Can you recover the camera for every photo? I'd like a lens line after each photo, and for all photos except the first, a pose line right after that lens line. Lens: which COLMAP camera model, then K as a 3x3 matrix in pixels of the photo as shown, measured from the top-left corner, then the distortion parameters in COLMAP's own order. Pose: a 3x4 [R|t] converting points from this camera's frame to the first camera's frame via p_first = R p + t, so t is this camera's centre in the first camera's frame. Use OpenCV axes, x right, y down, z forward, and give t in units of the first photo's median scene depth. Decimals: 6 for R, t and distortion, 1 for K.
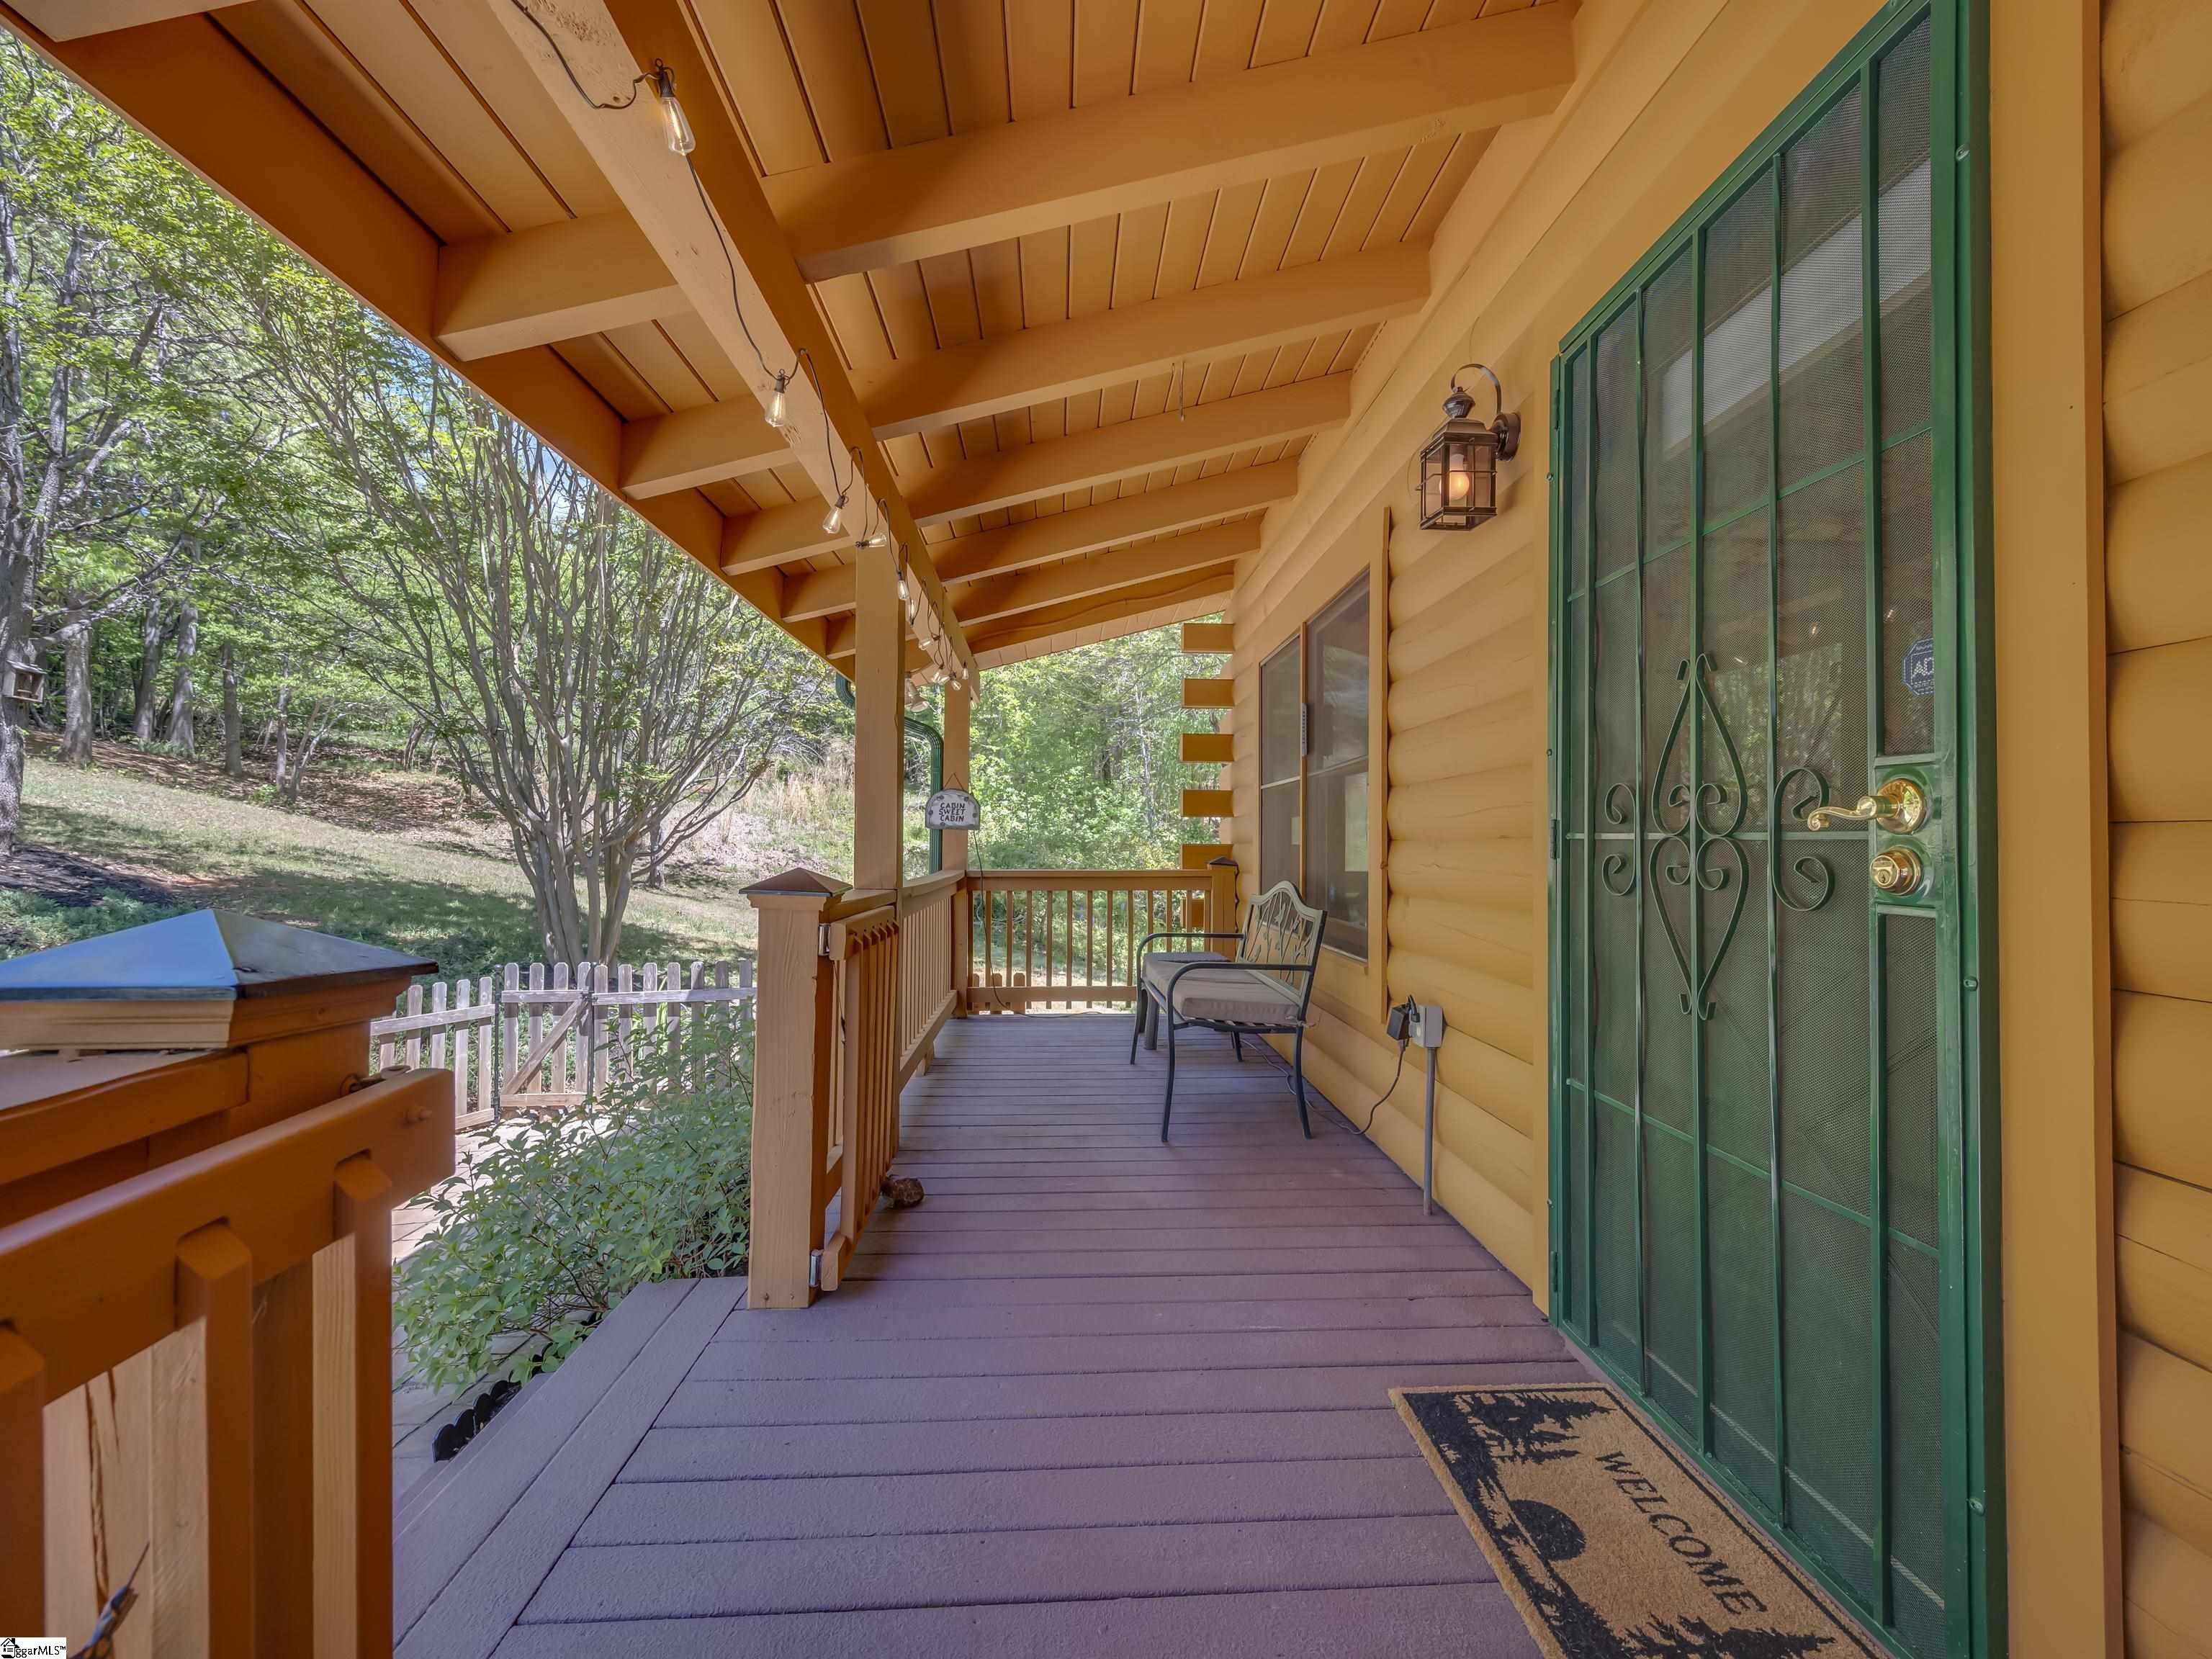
lens RADIAL K [[980.4, 0, 1134.1], [0, 980.4, 832.9], [0, 0, 1]] dist [-0.000378, -0.000447]
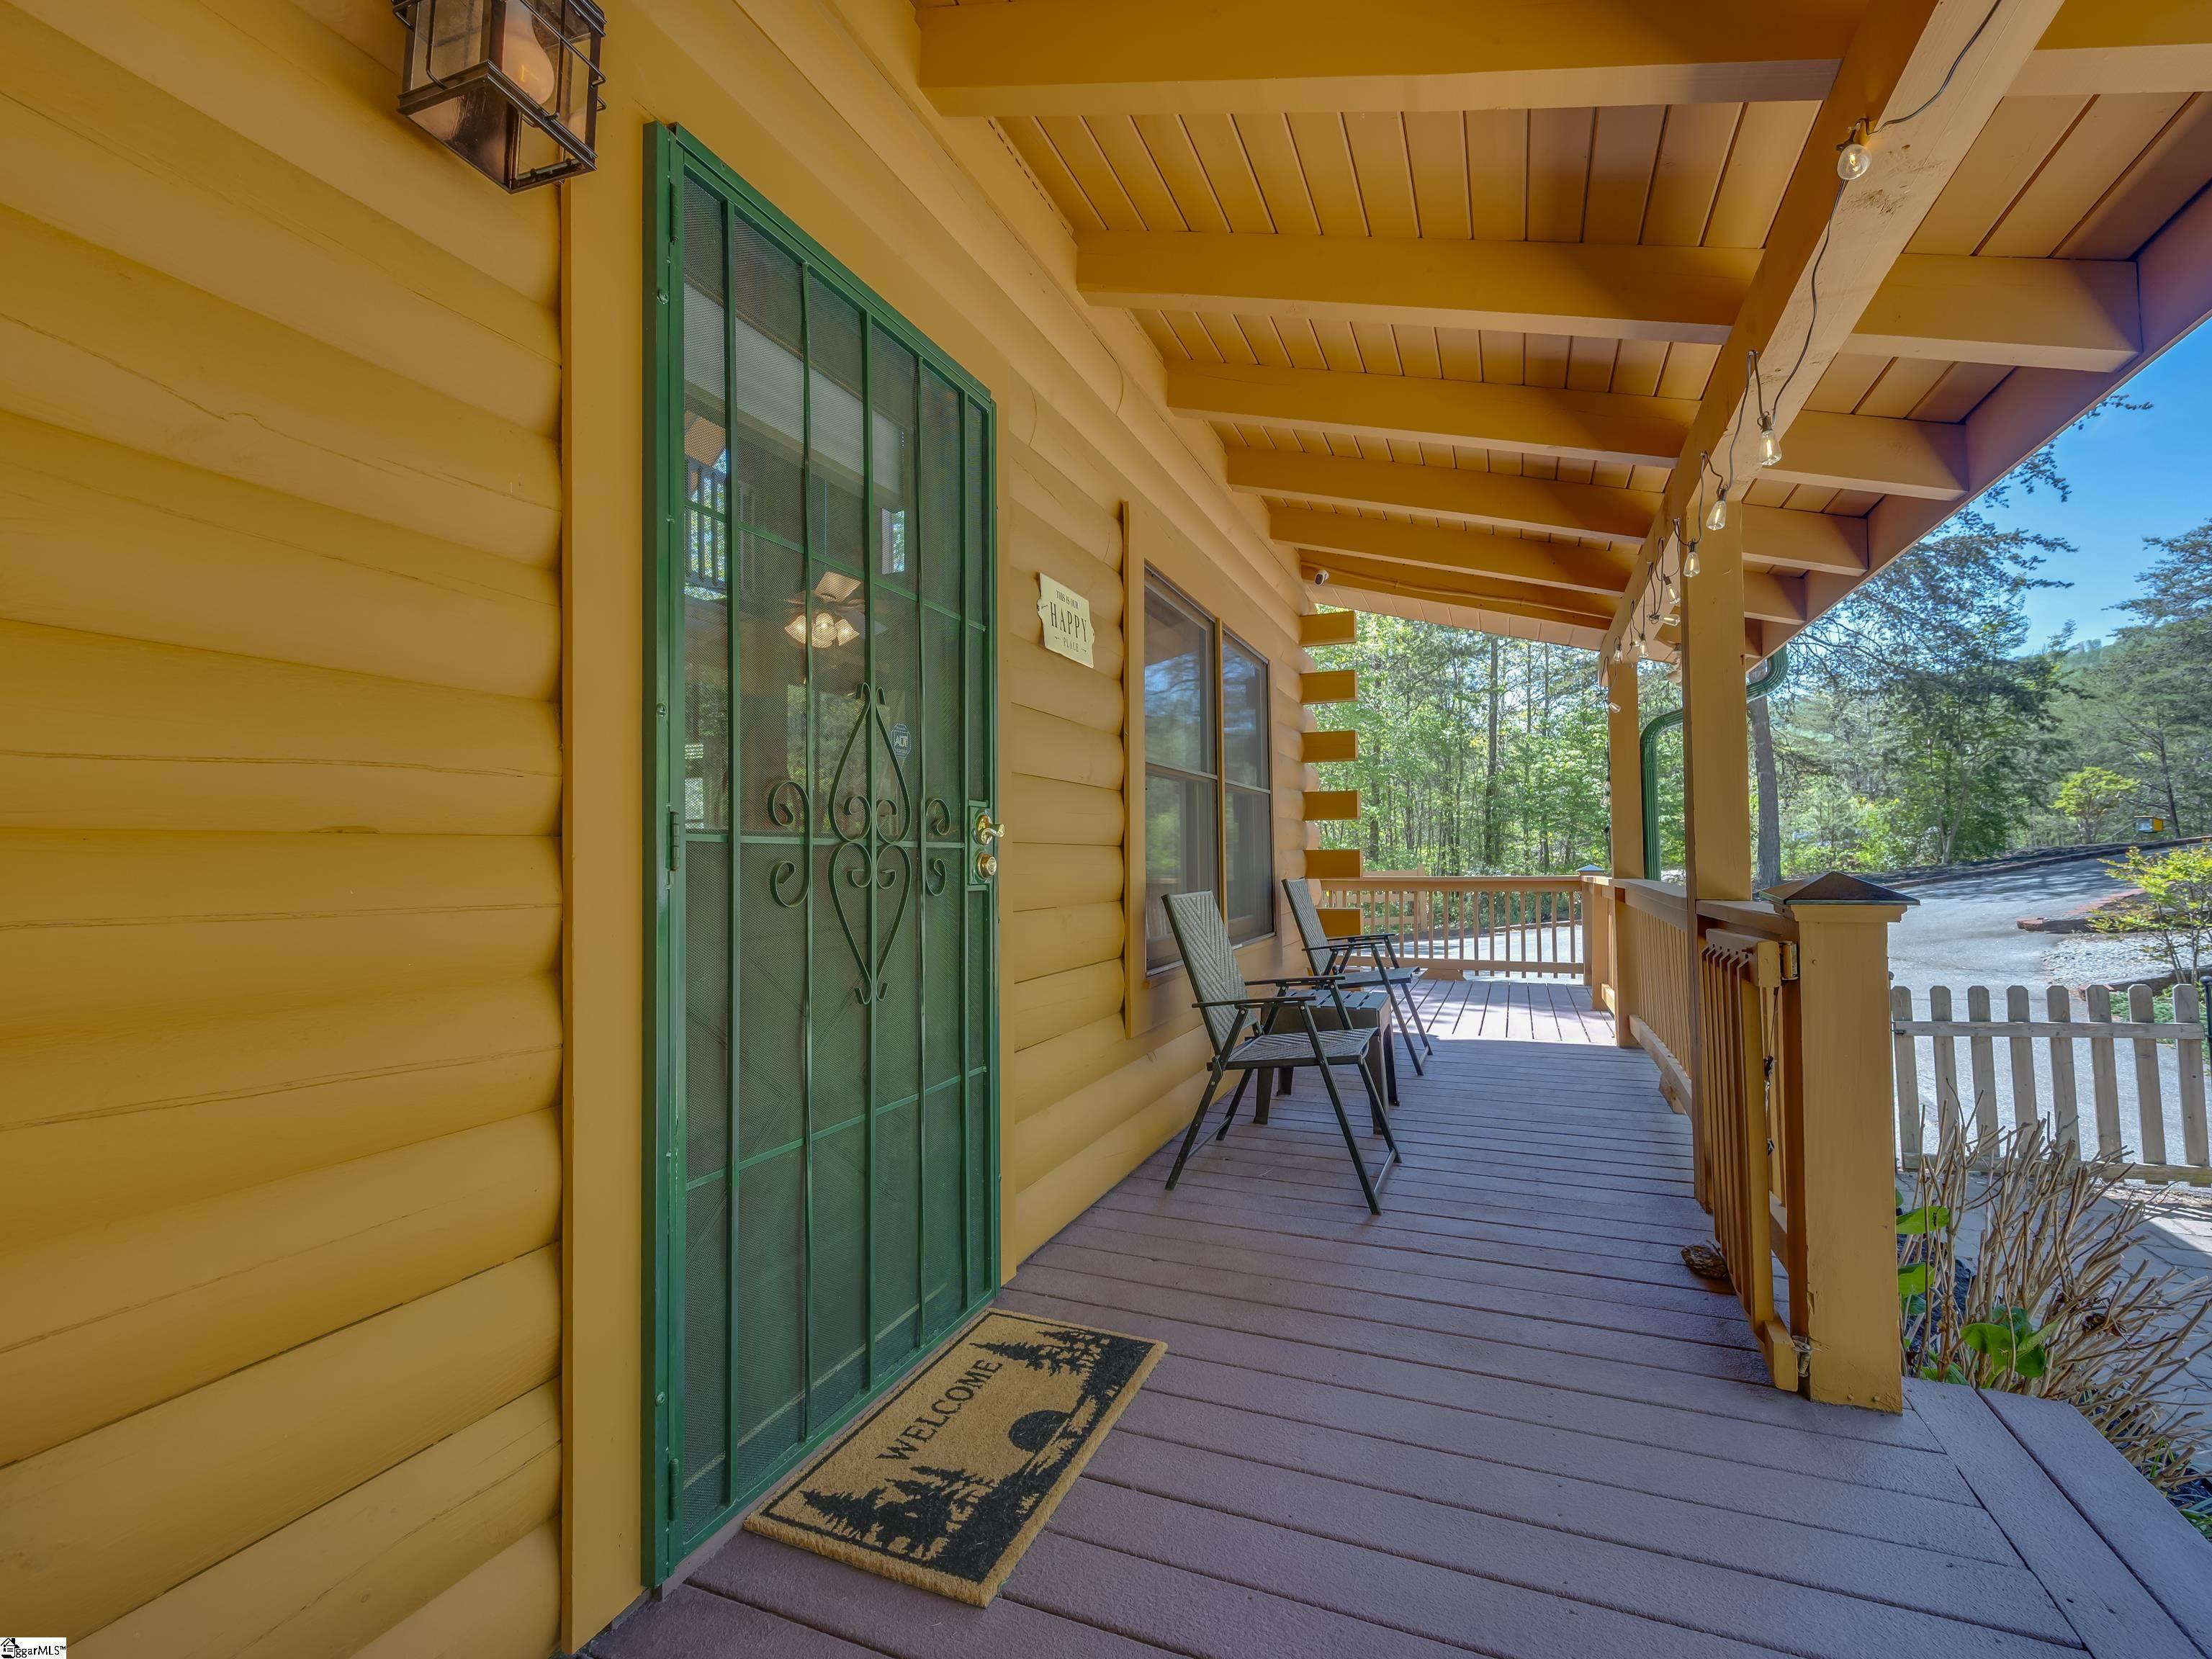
lens RADIAL K [[995.3, 0, 1106.0], [0, 995.3, 829.5], [0, 0, 1]] dist [-0.000186, -0.000314]
pose [[-0.894787, 0.015911, 0.446209, -0.041706], [-0.002368, 0.999182, -0.040377, 0.007879], [-0.446487, -0.037186, -0.894017, 0.435661]]
